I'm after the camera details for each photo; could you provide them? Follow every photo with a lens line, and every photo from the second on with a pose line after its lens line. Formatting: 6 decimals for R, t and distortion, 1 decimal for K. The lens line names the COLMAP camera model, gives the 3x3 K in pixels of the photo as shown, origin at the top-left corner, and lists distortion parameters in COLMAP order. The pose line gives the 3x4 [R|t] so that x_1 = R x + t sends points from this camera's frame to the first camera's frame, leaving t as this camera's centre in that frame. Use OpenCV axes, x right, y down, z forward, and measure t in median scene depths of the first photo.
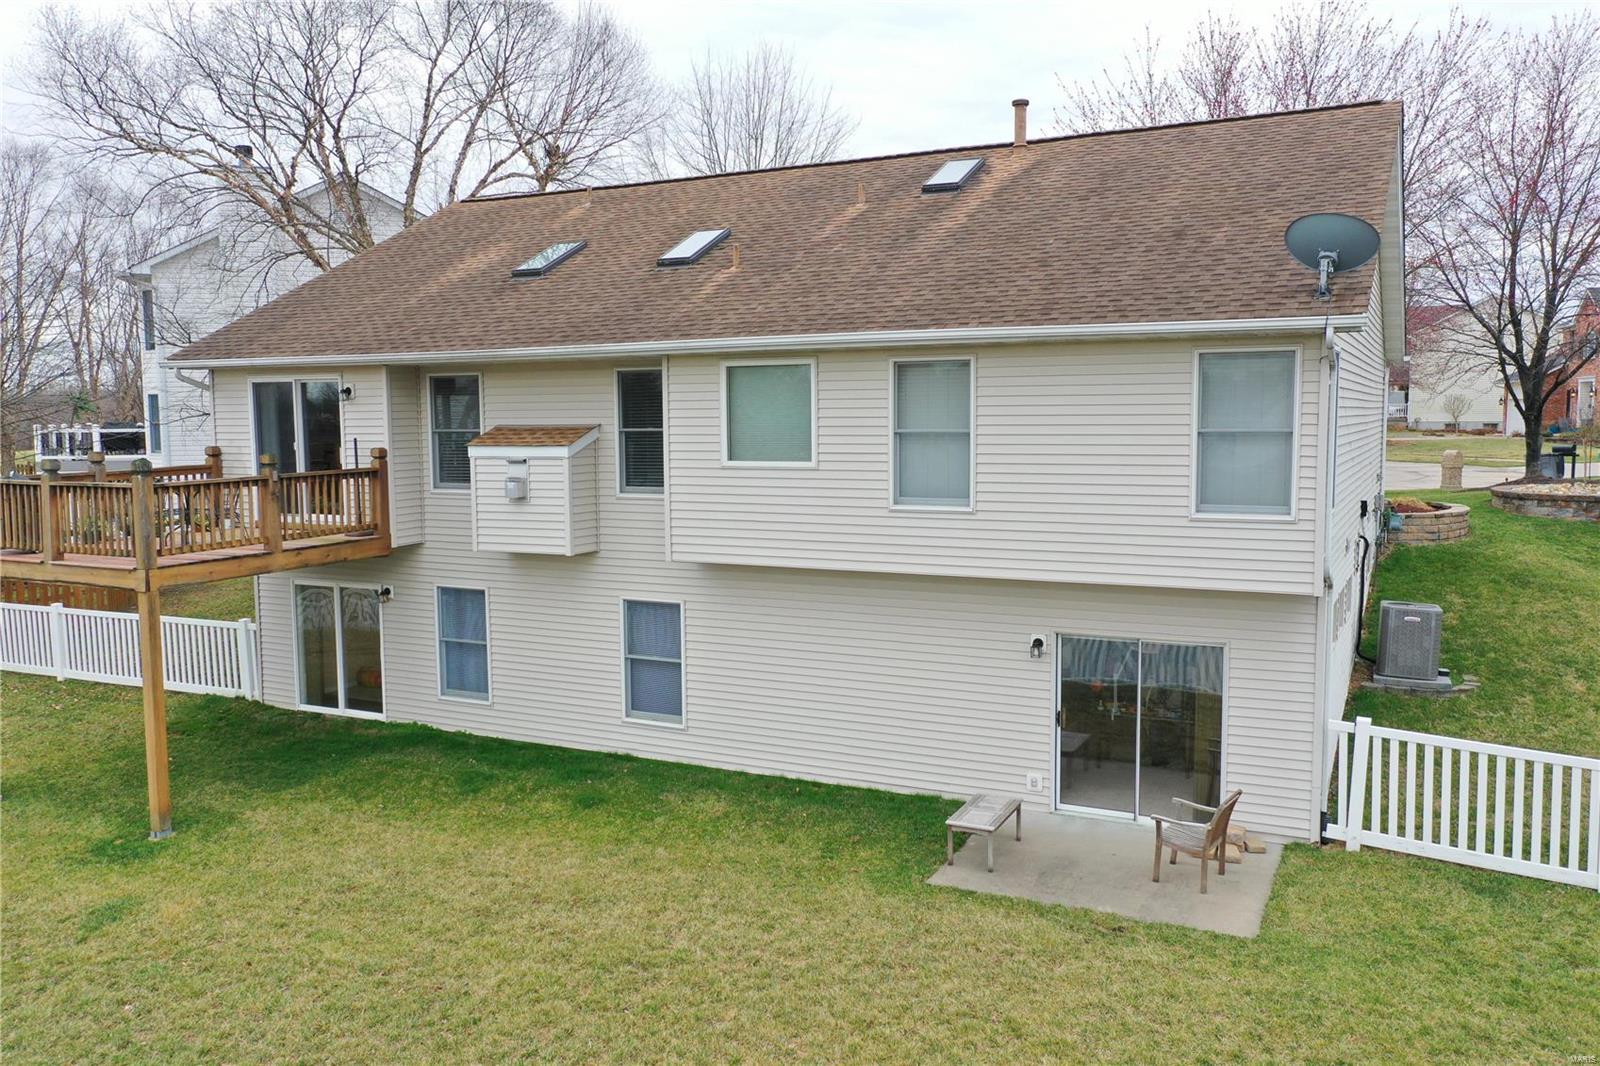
lens RADIAL K [[1277.9, 0, 800.0], [0, 1277.9, 533.0], [0, 0, 1]] dist [0.001450, 0.002361]
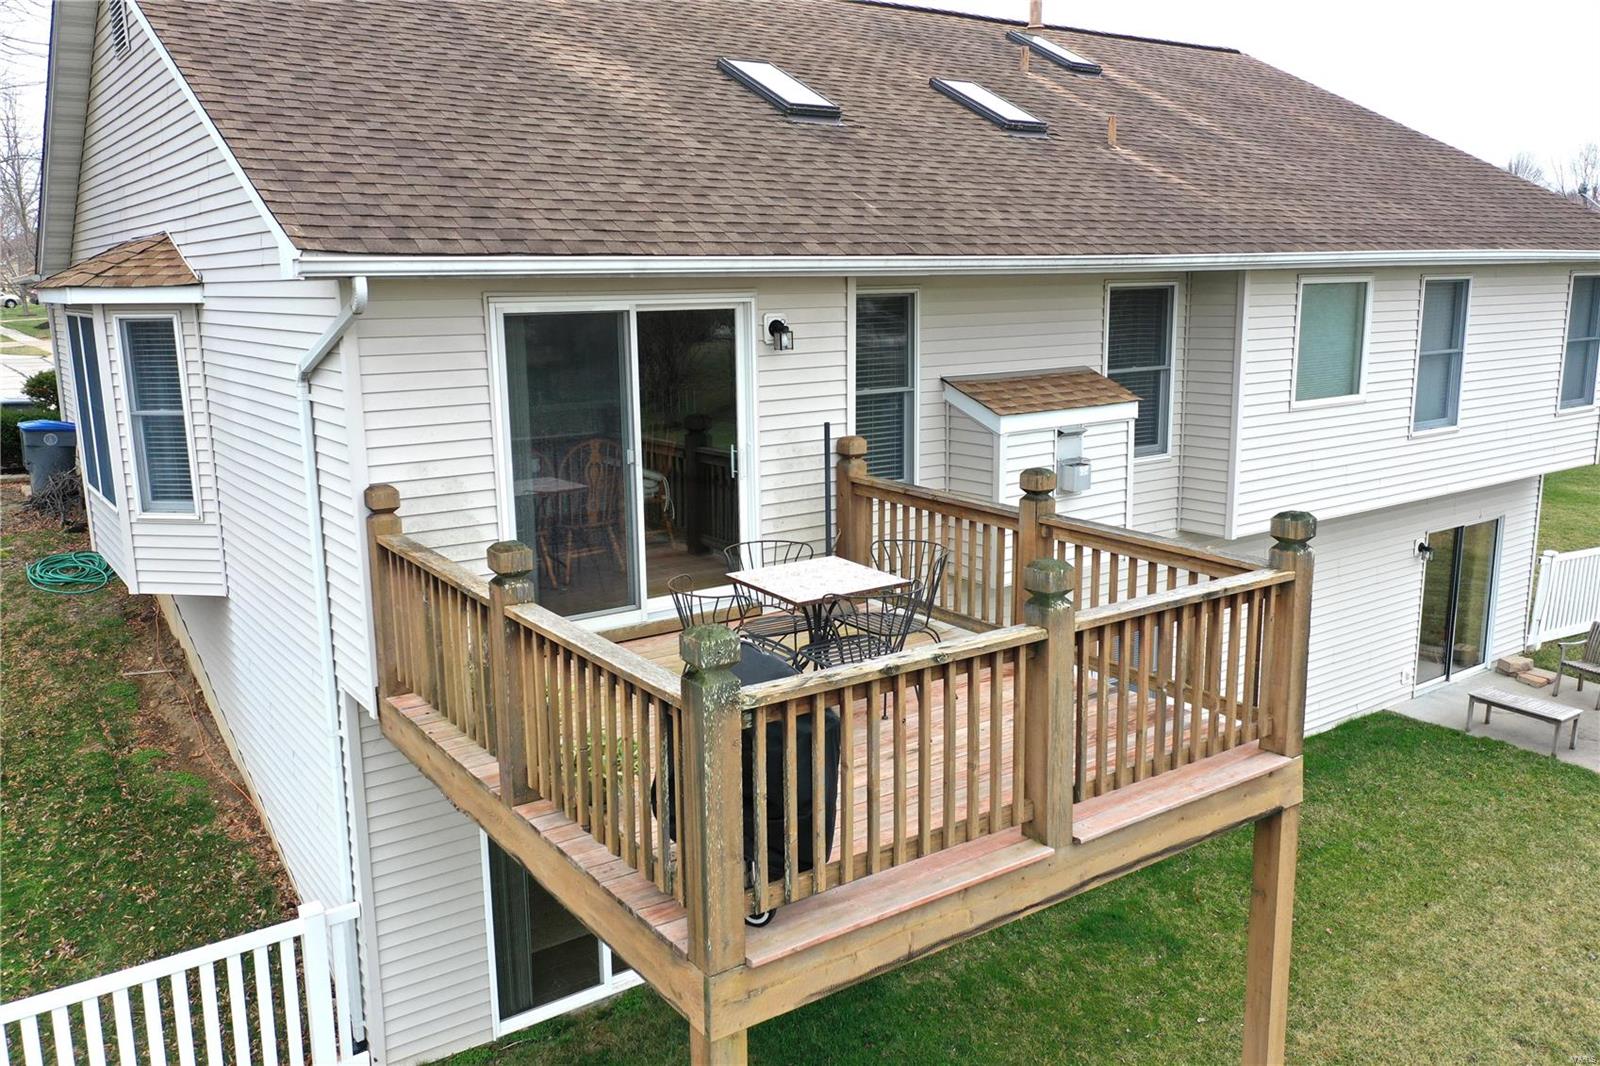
lens RADIAL K [[1277.9, 0, 800.0], [0, 1277.9, 533.0], [0, 0, 1]] dist [0.001450, 0.002361]
pose [[0.455454, -0.173455, 0.873198, -0.847020], [0.090935, 0.984770, 0.148187, -0.113772], [-0.885603, 0.011912, 0.464290, 0.825670]]
